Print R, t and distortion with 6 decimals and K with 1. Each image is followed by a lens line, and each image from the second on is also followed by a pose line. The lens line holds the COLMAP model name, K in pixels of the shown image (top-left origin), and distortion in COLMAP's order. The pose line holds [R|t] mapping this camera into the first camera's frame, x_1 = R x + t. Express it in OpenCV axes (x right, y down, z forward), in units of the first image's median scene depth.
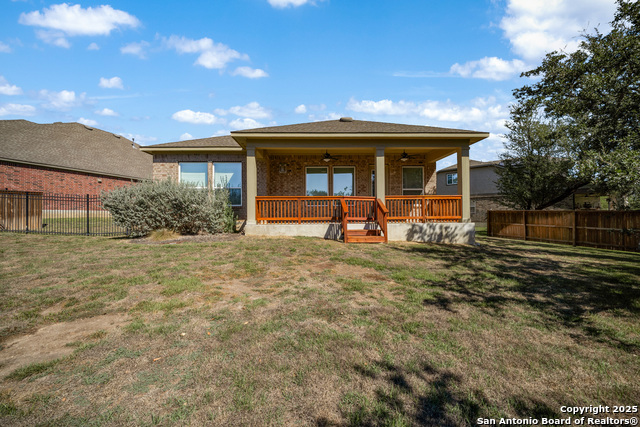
lens RADIAL K [[243.6, 0, 322.7], [0, 243.6, 217.0], [0, 0, 1]] dist [-0.000318, 0.000019]
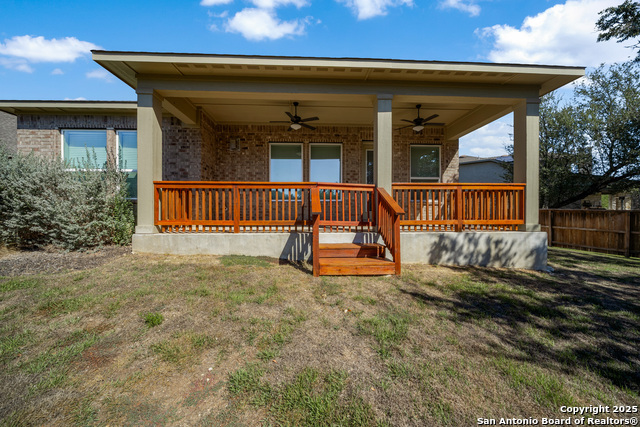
lens RADIAL K [[222.7, 0, 320.0], [0, 222.7, 213.5], [0, 0, 1]] dist [-0.002185, -0.000129]
pose [[0.999901, 0.008912, 0.010897, 0.086429], [-0.008960, 0.999950, 0.004374, -0.017288], [-0.010857, -0.004472, 0.999931, 0.487387]]
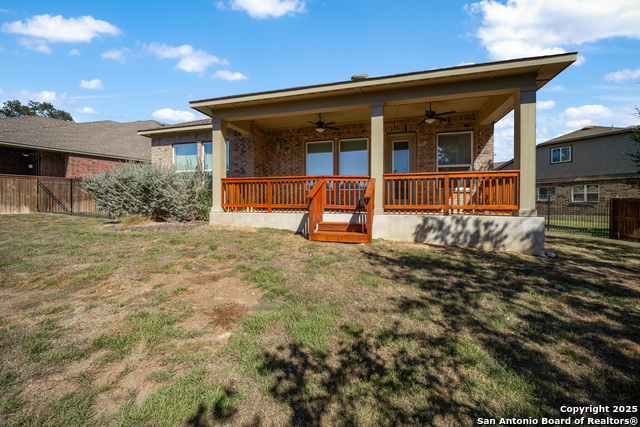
lens RADIAL K [[250.1, 0, 319.3], [0, 250.1, 207.4], [0, 0, 1]] dist [0.001200, 0.000081]
pose [[0.953685, 0.016879, -0.300332, 0.294119], [-0.013794, 0.999828, 0.012391, 0.000435], [0.300490, -0.007675, 0.953754, 0.276101]]
